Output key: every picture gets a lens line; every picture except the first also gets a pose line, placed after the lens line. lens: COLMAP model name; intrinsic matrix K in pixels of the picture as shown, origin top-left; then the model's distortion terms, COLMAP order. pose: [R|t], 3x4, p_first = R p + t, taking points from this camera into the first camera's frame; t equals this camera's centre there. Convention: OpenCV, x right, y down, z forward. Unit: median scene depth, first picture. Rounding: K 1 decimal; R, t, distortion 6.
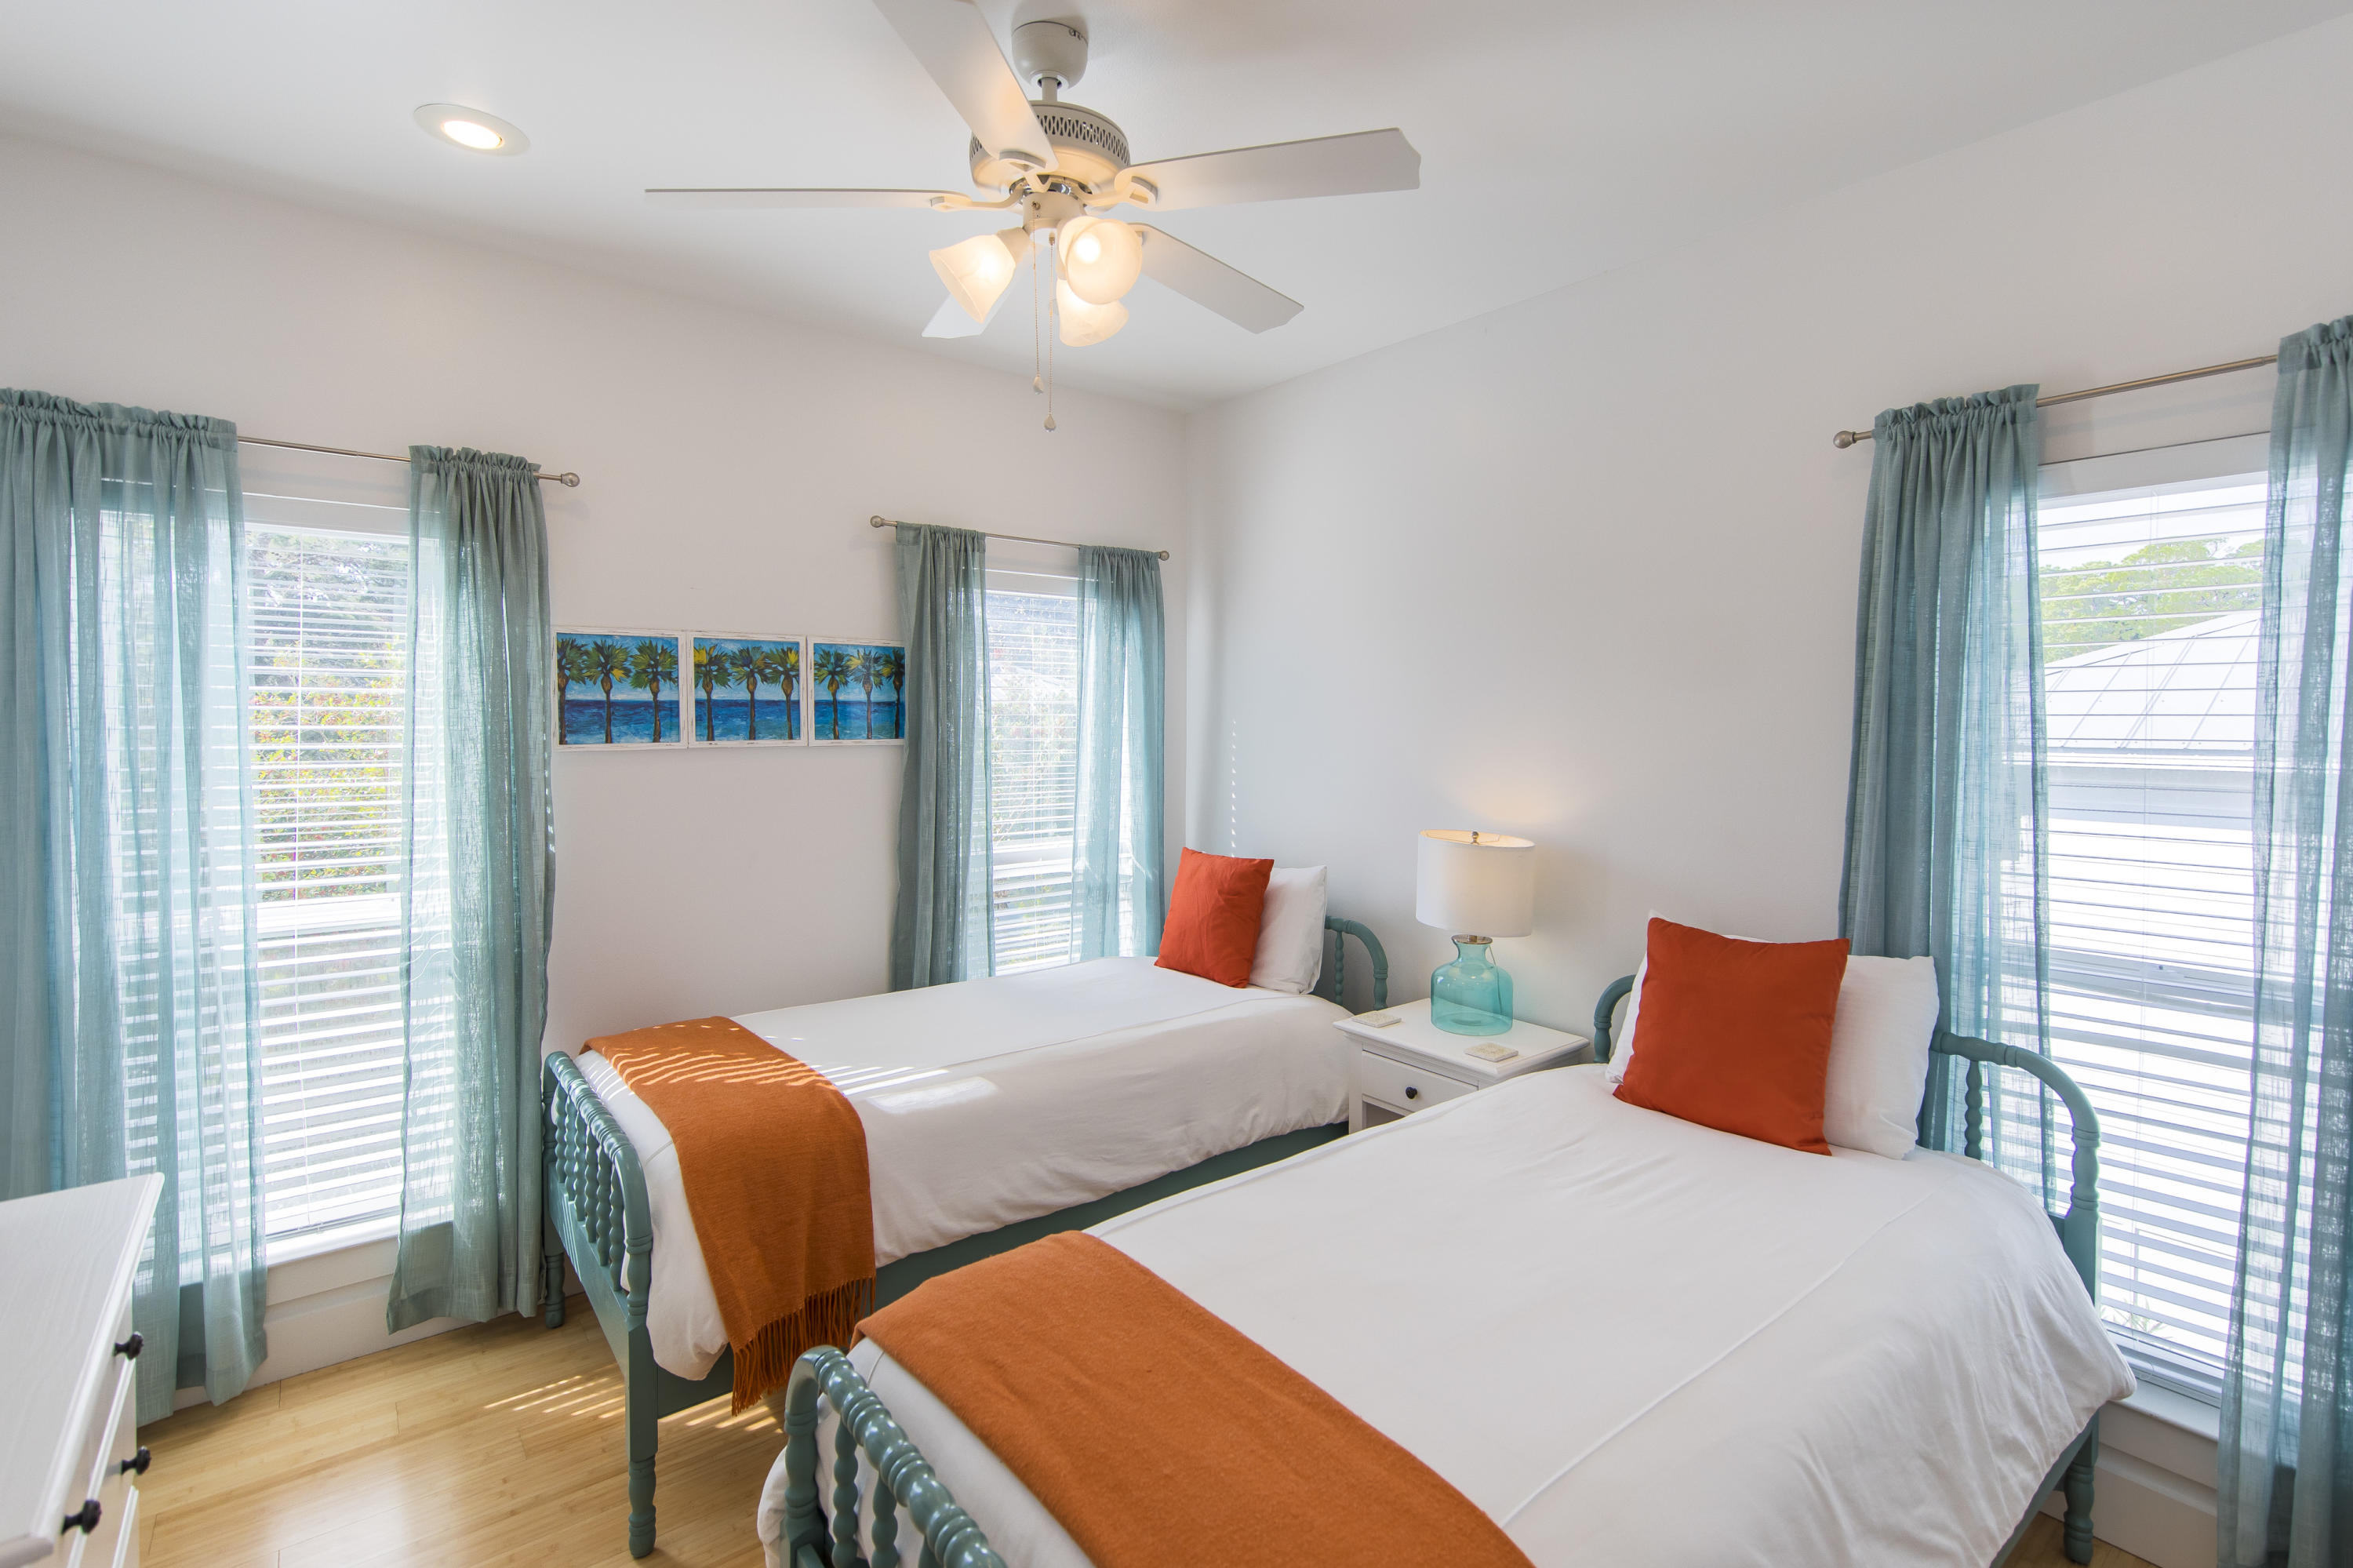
lens RADIAL K [[1088.9, 0, 1165.6], [0, 1088.9, 770.0], [0, 0, 1]] dist [0.012502, 0.000306]
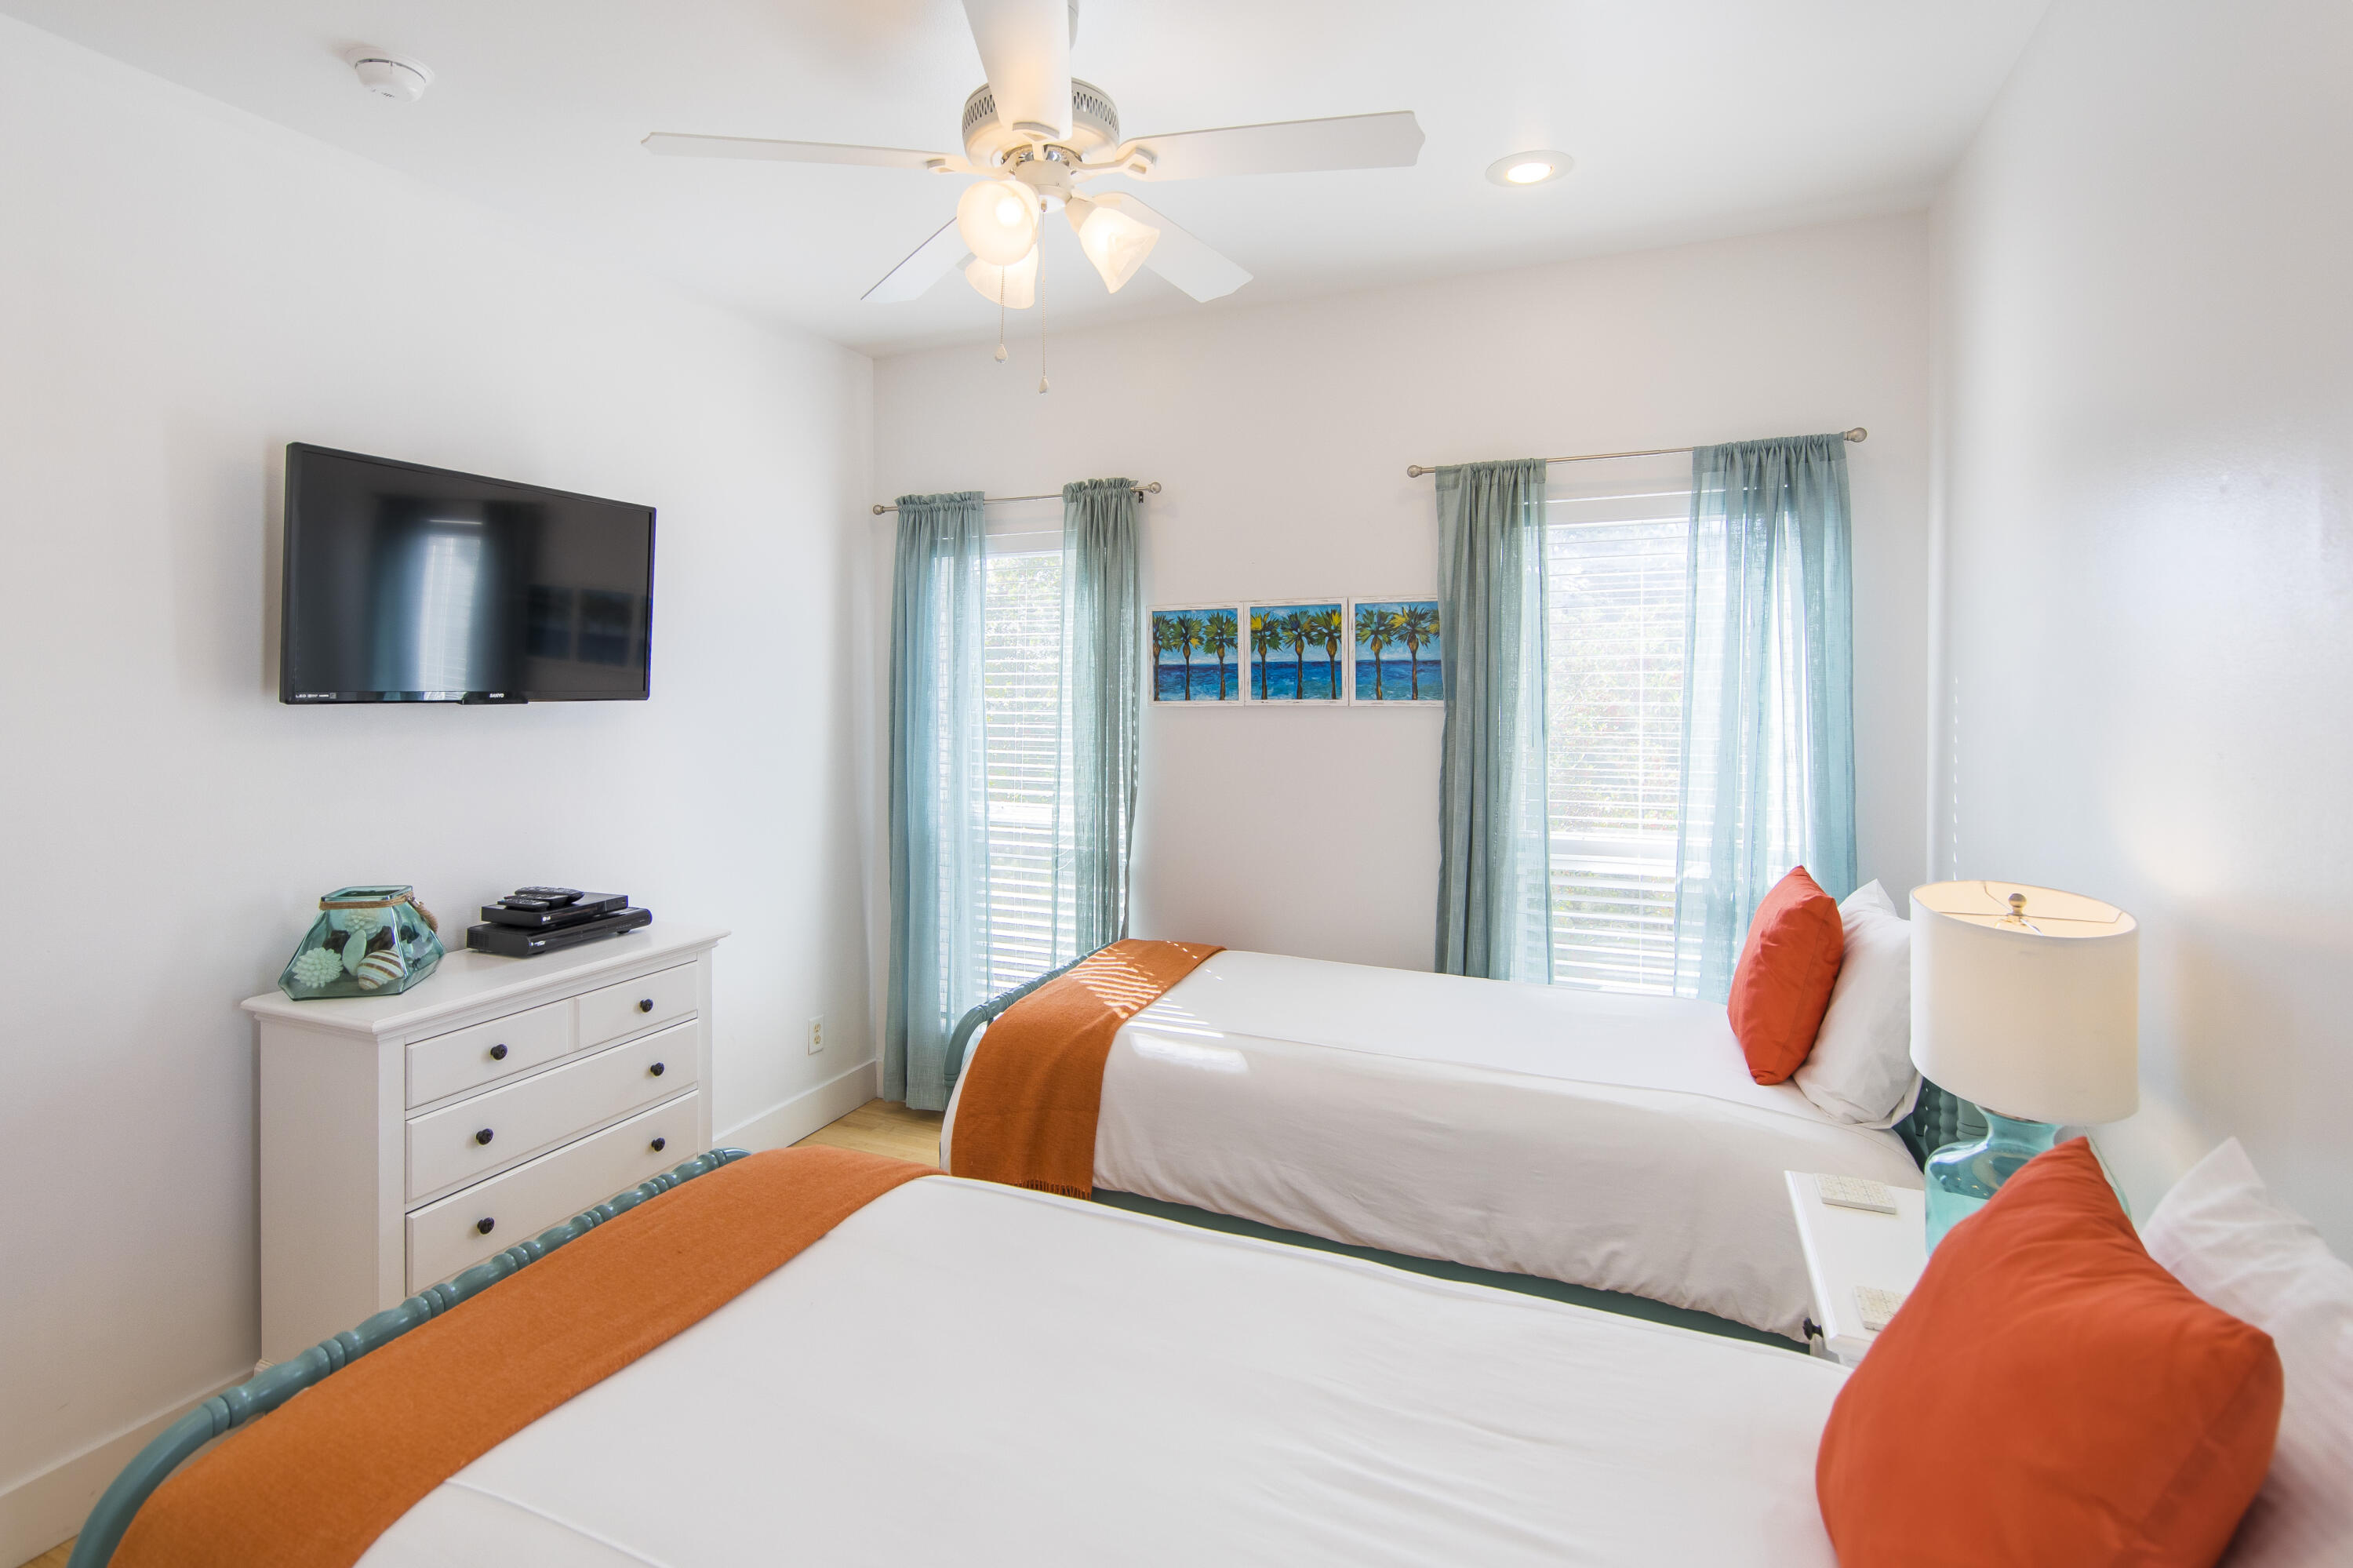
lens RADIAL K [[1088.9, 0, 1115.7], [0, 1088.9, 707.9], [0, 0, 1]] dist [0.012502, 0.000306]
pose [[0.469975, 0.014818, -0.882555, 0.477653], [-0.040321, 0.999176, -0.004695, -0.006952], [0.881758, 0.037792, 0.470185, 0.347564]]
